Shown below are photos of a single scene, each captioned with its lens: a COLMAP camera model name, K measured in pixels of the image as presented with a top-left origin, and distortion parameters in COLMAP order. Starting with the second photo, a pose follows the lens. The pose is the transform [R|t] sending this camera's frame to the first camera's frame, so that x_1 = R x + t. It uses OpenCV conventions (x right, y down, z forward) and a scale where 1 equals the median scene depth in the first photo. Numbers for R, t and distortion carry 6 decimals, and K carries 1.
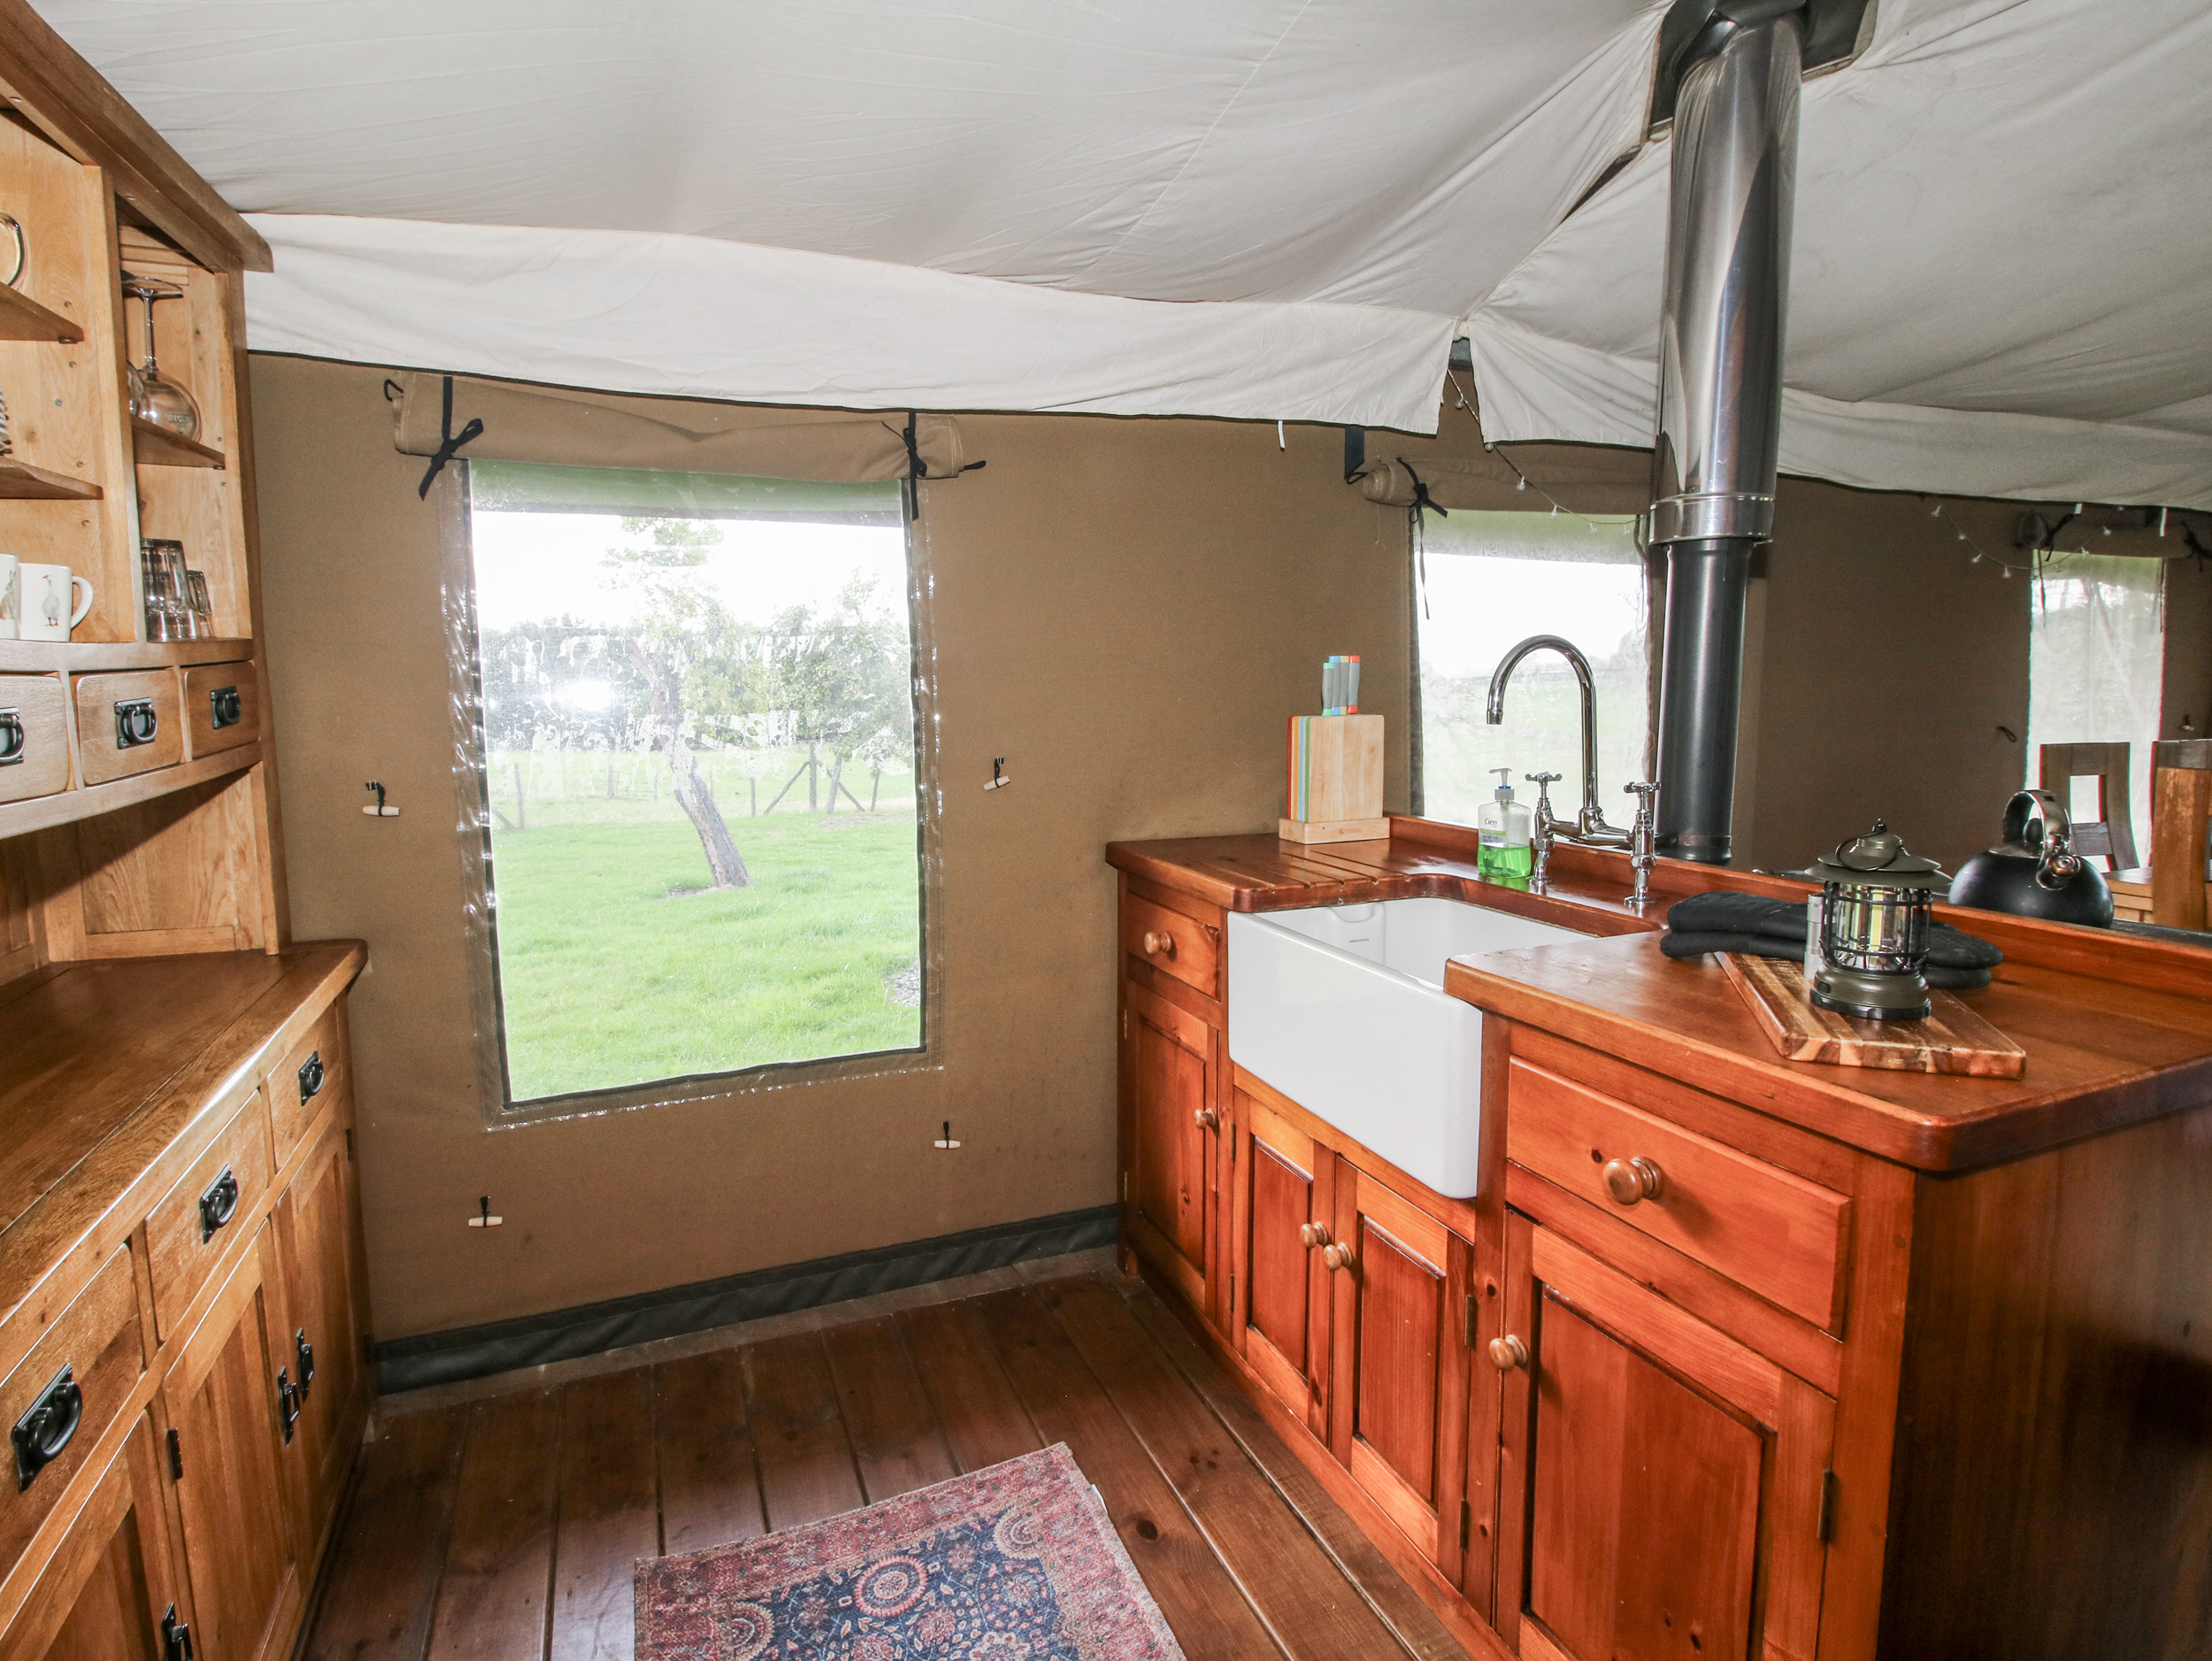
lens RADIAL K [[1158.9, 0, 1095.6], [0, 1158.9, 823.5], [0, 0, 1]] dist [-0.001342, -0.009995]
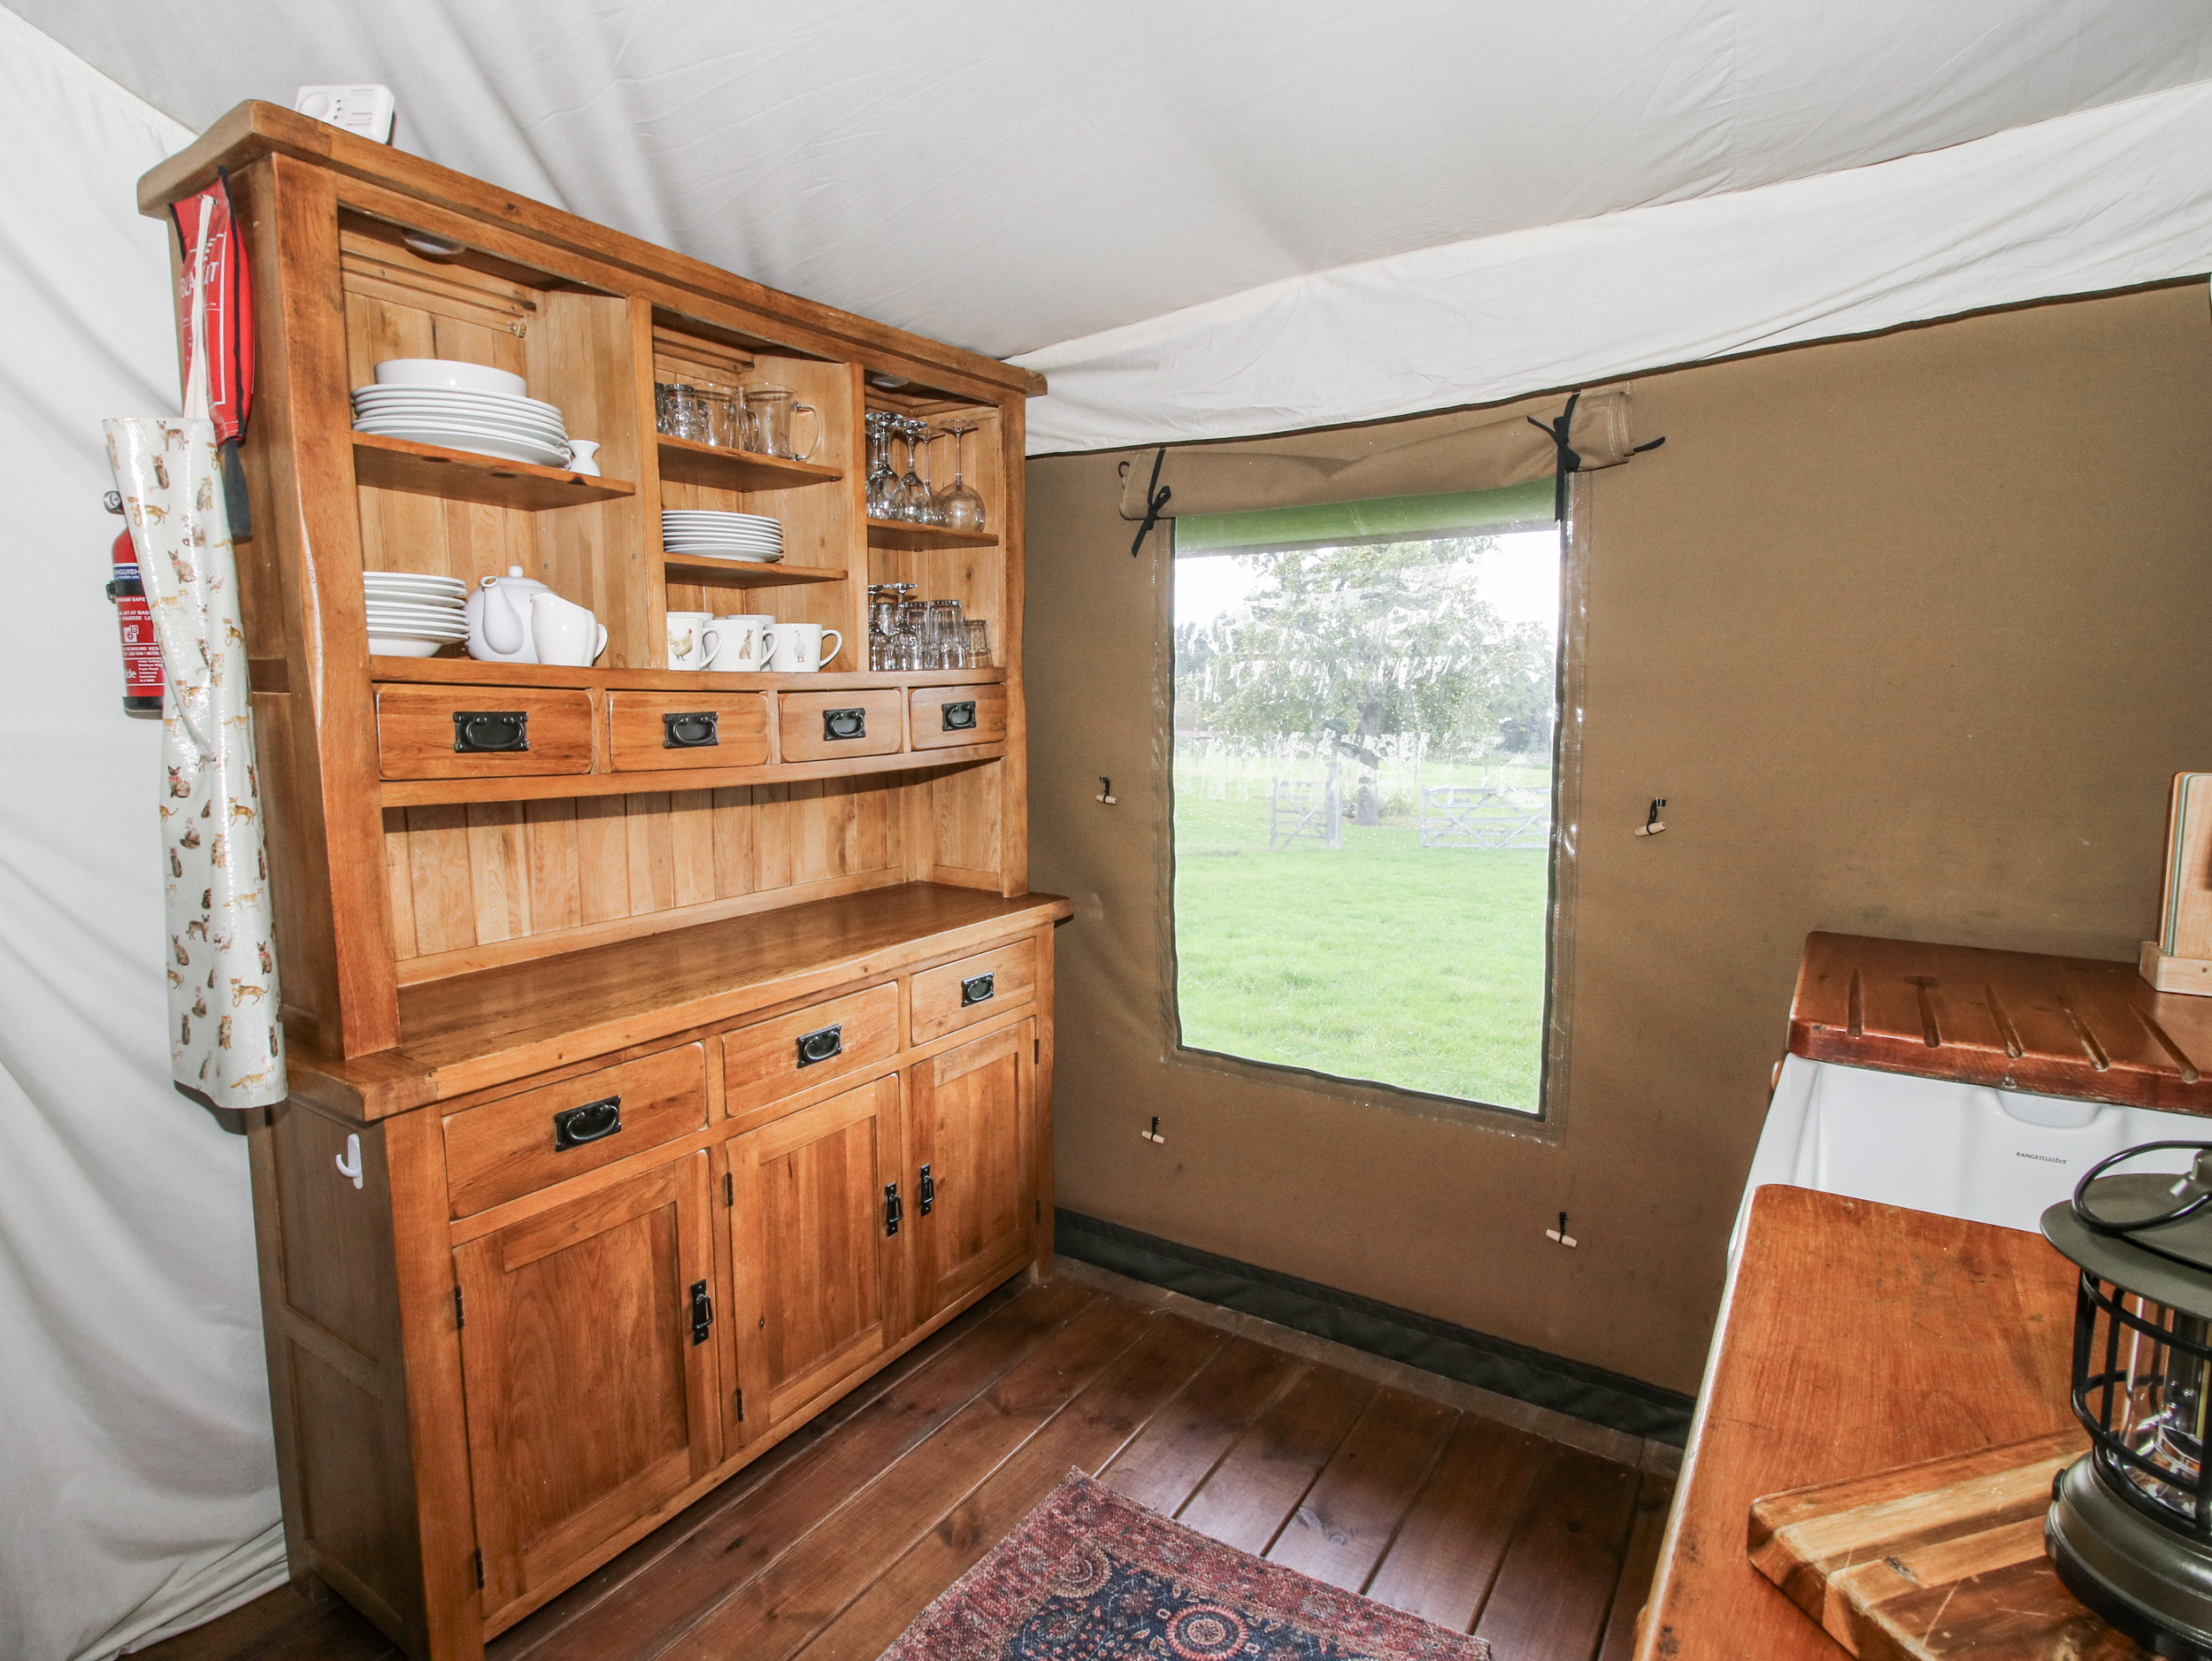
lens RADIAL K [[1158.9, 0, 1107.7], [0, 1158.9, 819.8], [0, 0, 1]] dist [-0.001342, -0.009995]
pose [[0.567765, 0.092702, -0.817954, 0.406241], [-0.109748, 0.993293, 0.036394, -0.035570], [0.815842, 0.069106, 0.574131, 0.264092]]
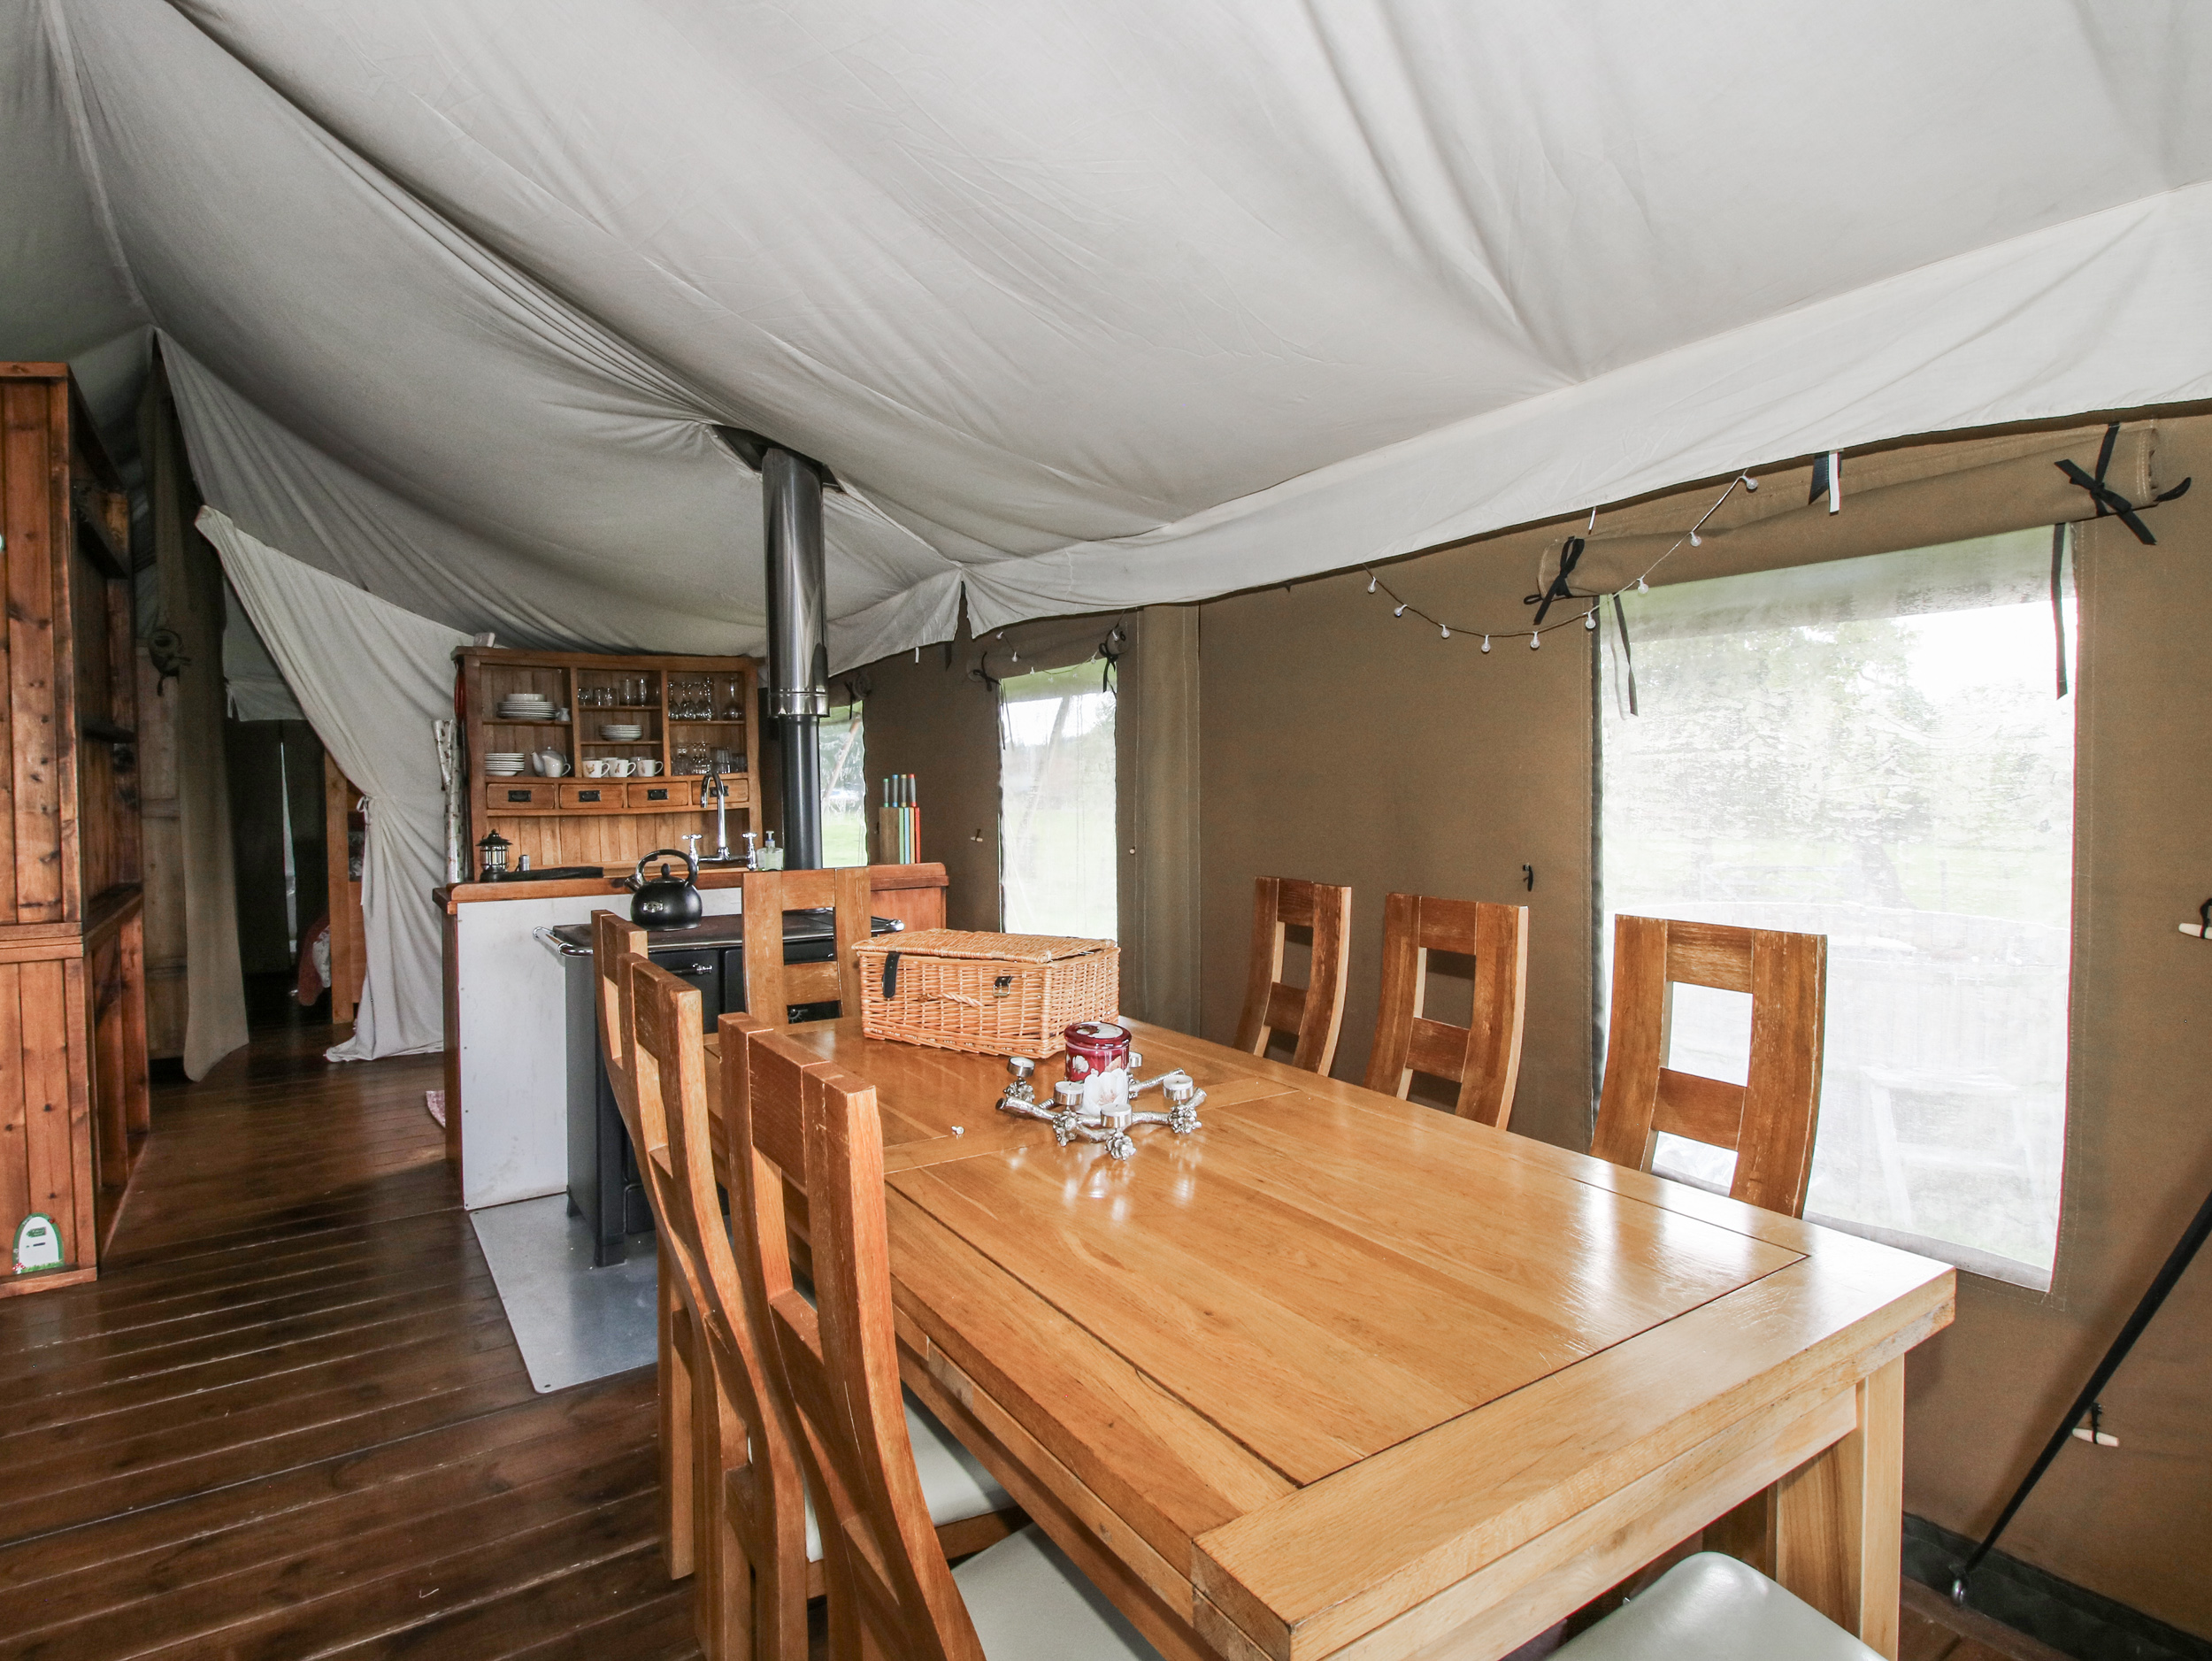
lens RADIAL K [[1158.9, 0, 1105.1], [0, 1158.9, 820.8], [0, 0, 1]] dist [-0.001342, -0.009995]
pose [[0.209343, 0.039442, -0.977046, 2.141842], [-0.121809, 0.992455, 0.013965, -0.145923], [0.970226, 0.116090, 0.212568, 0.980849]]
